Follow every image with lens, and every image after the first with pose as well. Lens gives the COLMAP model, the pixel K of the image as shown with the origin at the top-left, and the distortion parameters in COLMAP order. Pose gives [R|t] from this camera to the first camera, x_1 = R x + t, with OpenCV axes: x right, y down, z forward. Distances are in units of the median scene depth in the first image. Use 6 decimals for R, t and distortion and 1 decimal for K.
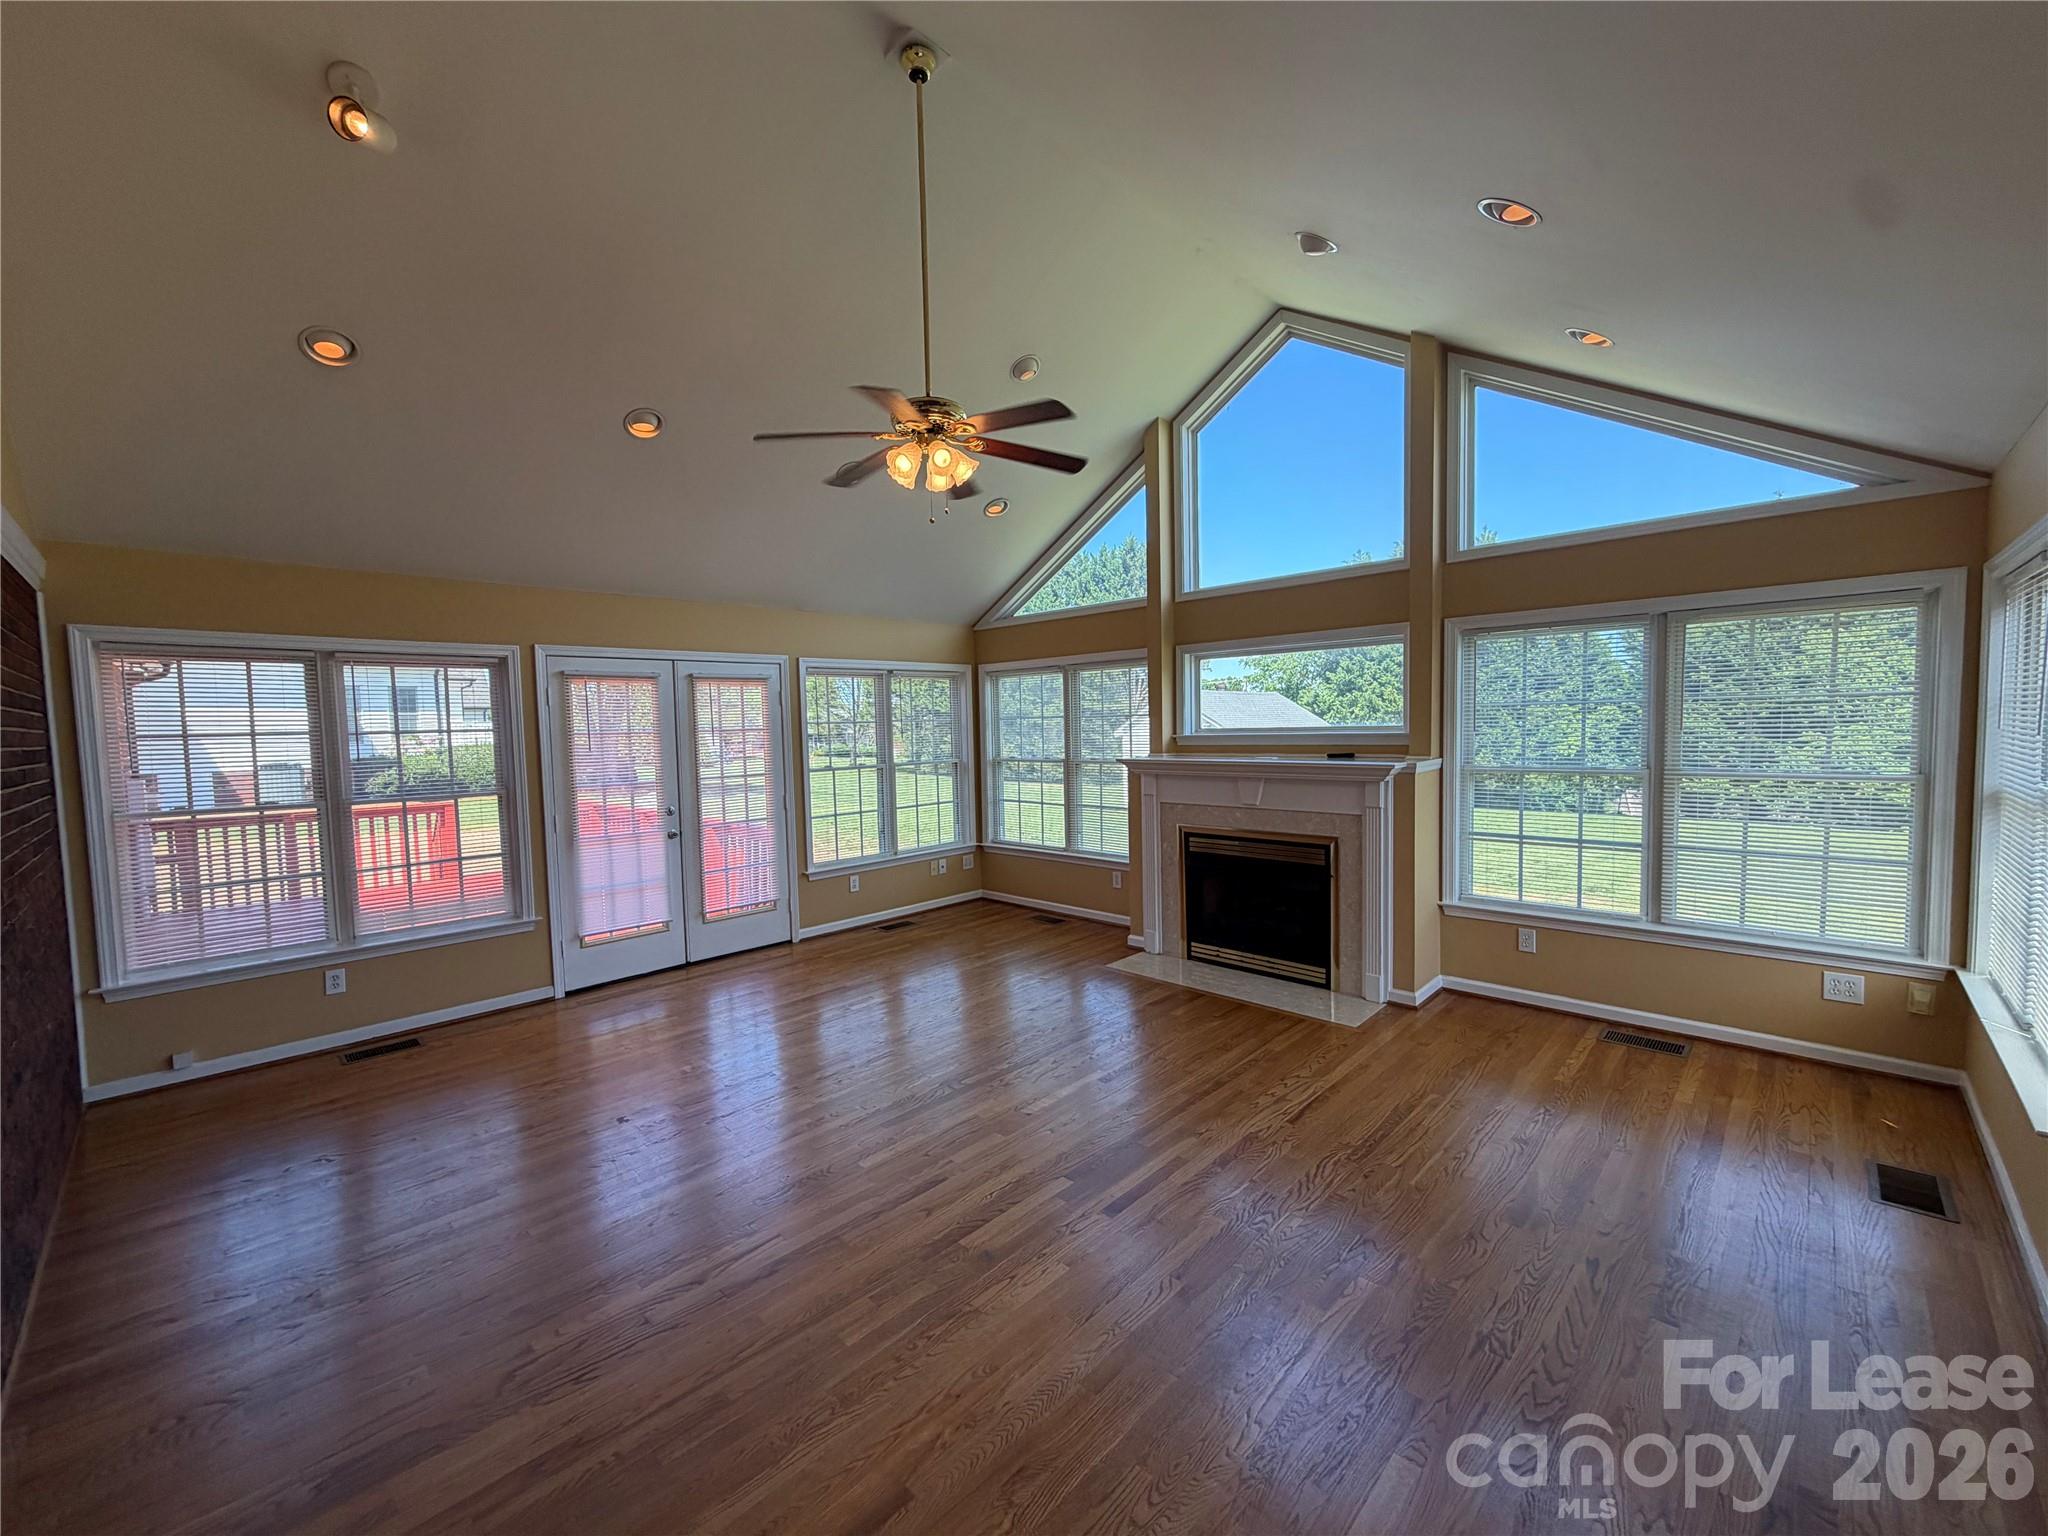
lens RADIAL K [[824.8, 0, 1024.6], [0, 824.8, 769.5], [0, 0, 1]] dist [0.003566, -0.000349]
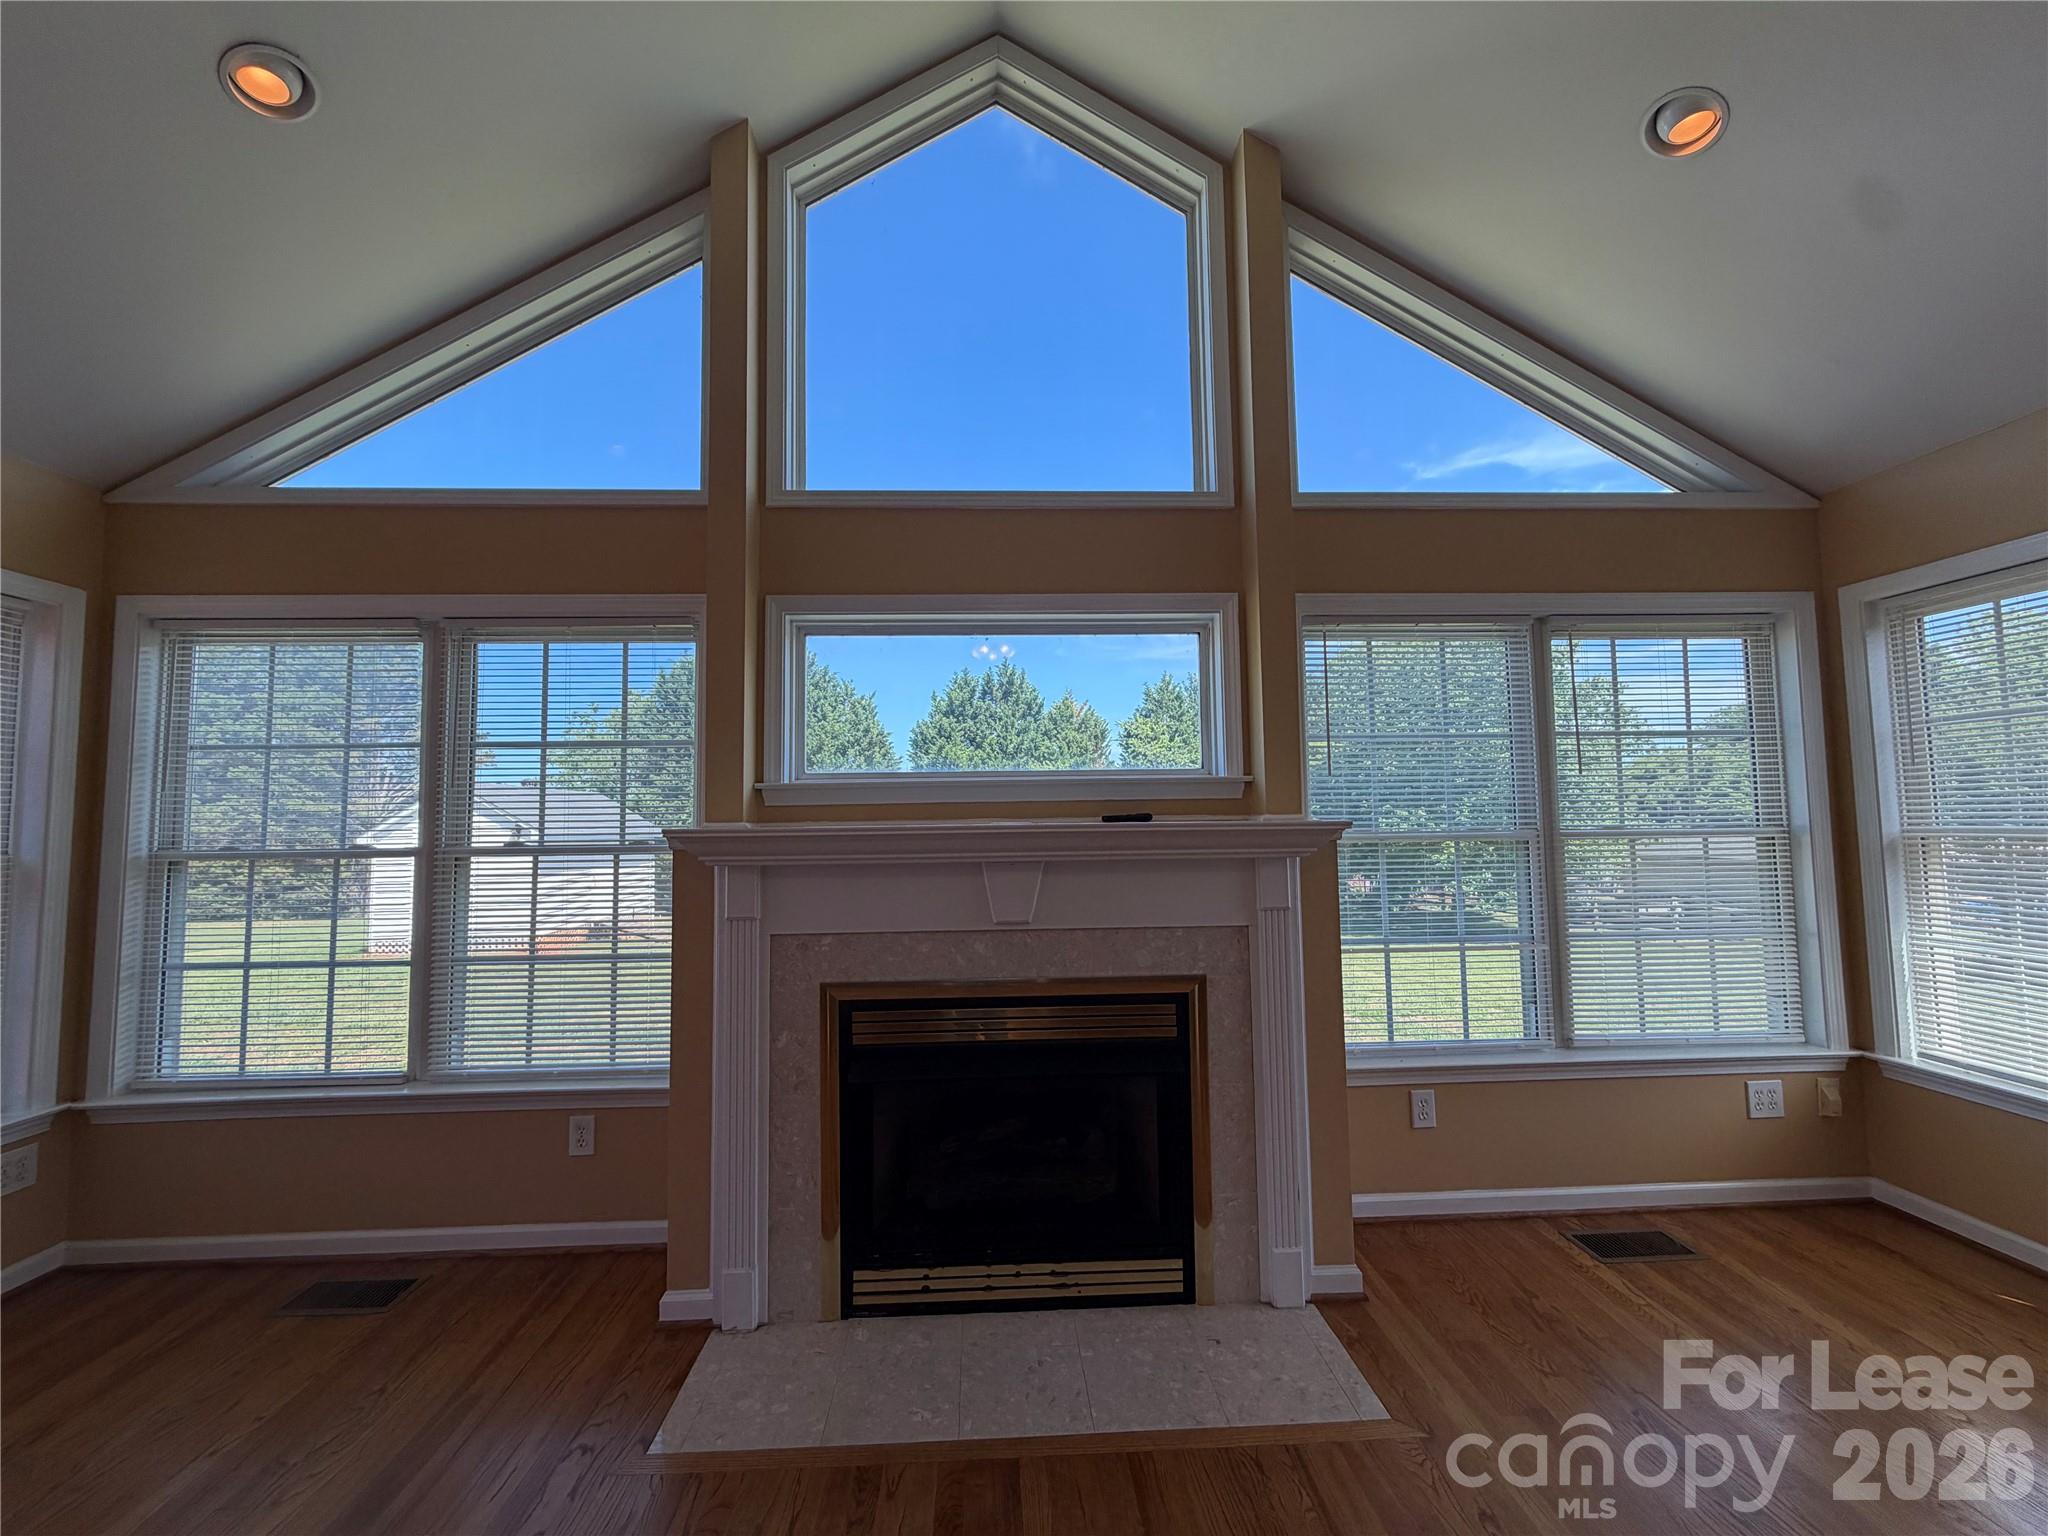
lens RADIAL K [[824.8, 0, 1024.1], [0, 824.8, 765.0], [0, 0, 1]] dist [0.003566, -0.000349]
pose [[0.685440, 0.062237, 0.725465, -0.056090], [0.039090, 0.991758, -0.122016, 0.011007], [-0.727079, 0.111993, 0.677357, 0.626625]]
